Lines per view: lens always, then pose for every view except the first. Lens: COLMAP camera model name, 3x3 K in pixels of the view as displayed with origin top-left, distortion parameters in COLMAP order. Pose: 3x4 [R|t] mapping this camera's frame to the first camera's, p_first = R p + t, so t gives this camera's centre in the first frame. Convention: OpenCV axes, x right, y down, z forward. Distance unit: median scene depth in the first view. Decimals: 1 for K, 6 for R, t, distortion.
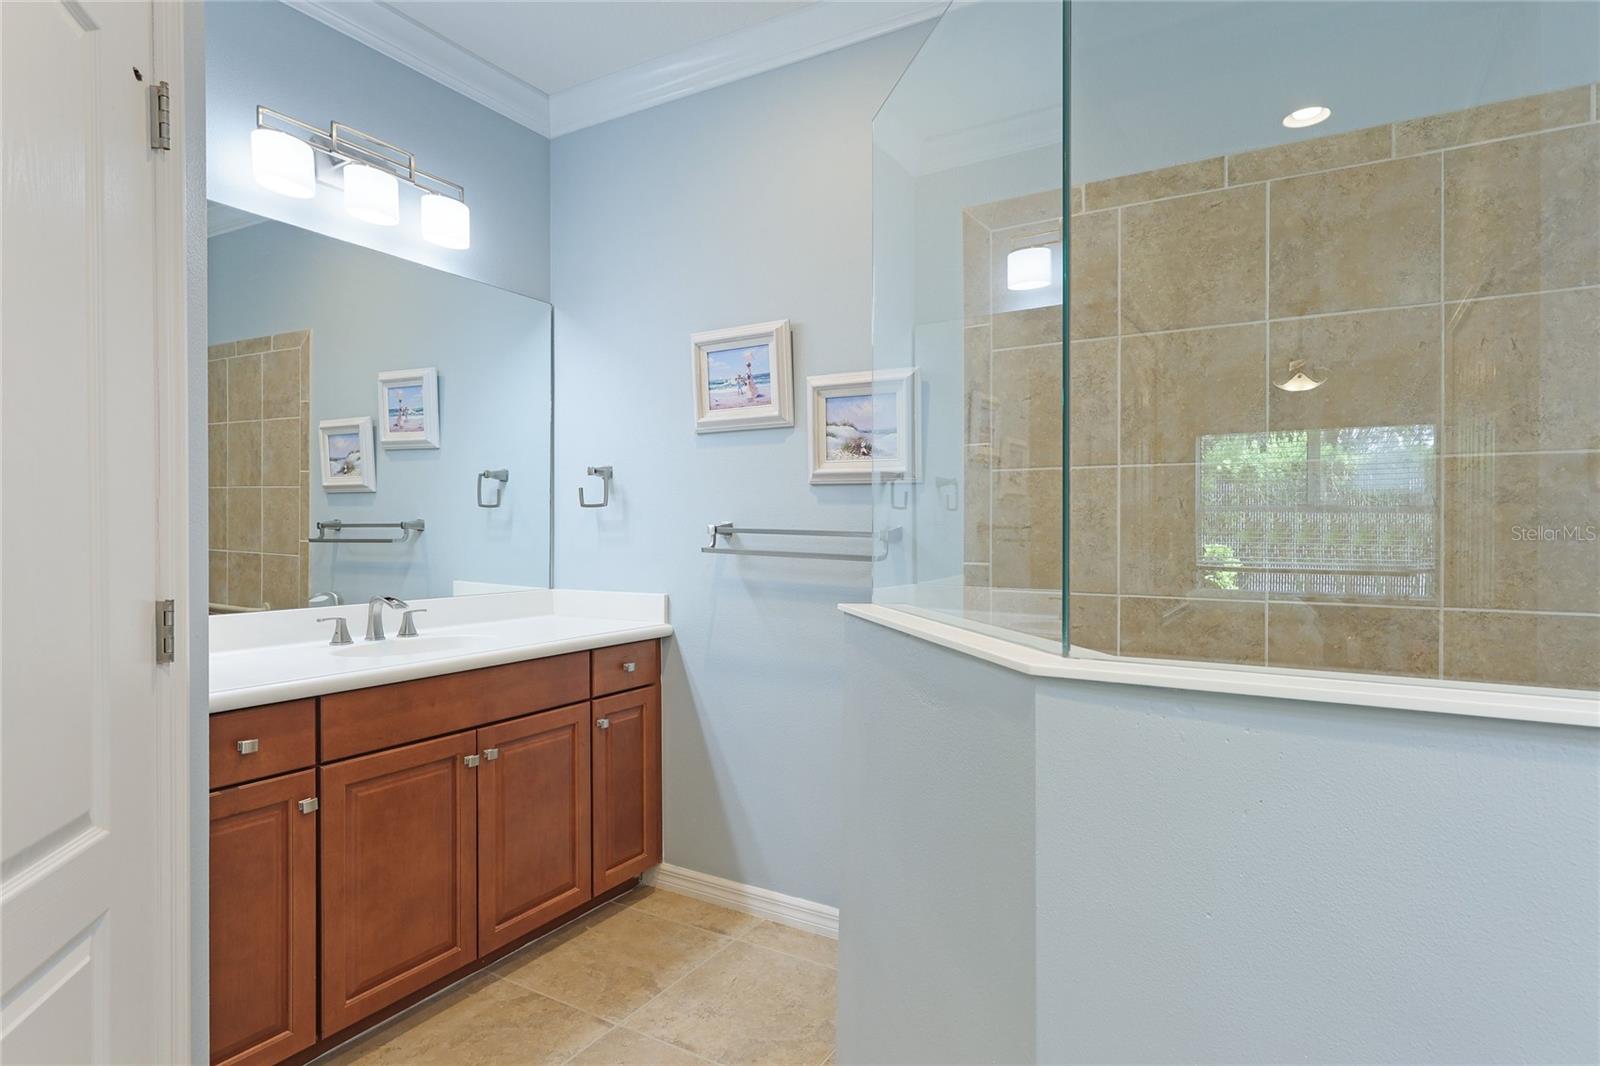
lens RADIAL K [[839.8, 0, 804.3], [0, 839.8, 528.3], [0, 0, 1]] dist [0.000992, -0.001597]
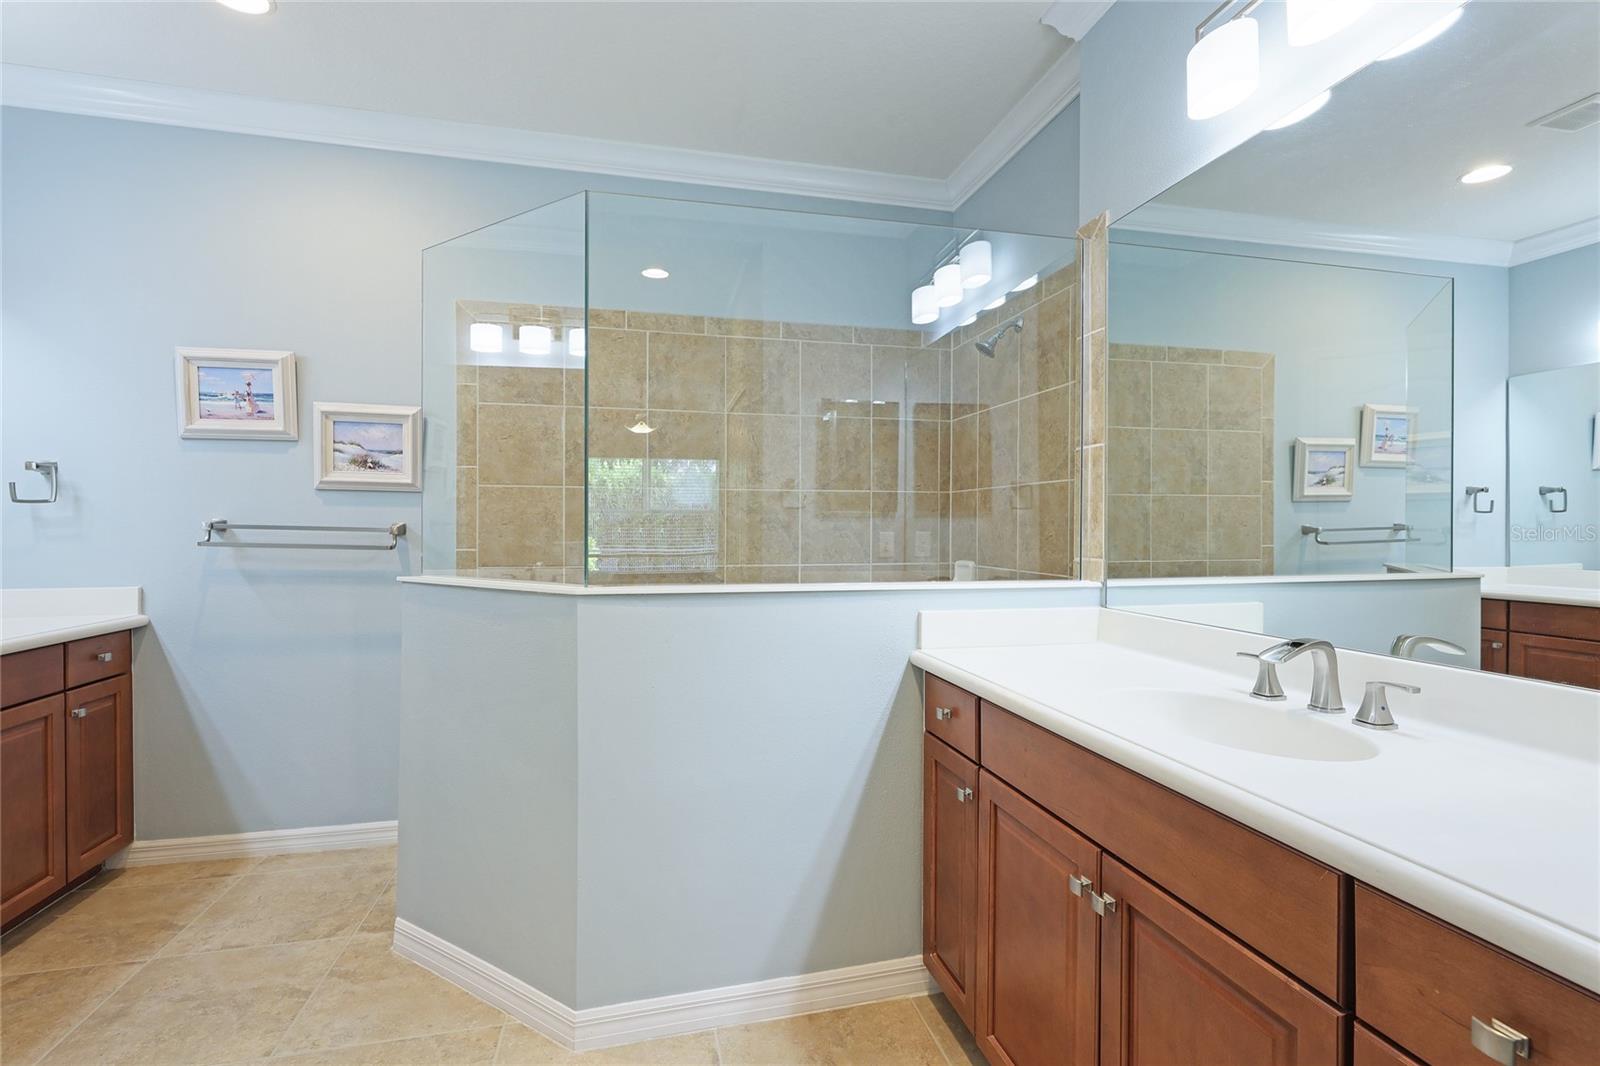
lens RADIAL K [[734.7, 0, 793.5], [0, 734.7, 530.3], [0, 0, 1]] dist [0.001392, -0.000179]
pose [[0.726656, -0.001804, 0.686999, -0.224853], [-0.001571, 0.999990, 0.004288, 0.002104], [-0.687000, -0.004195, 0.726645, -0.265341]]
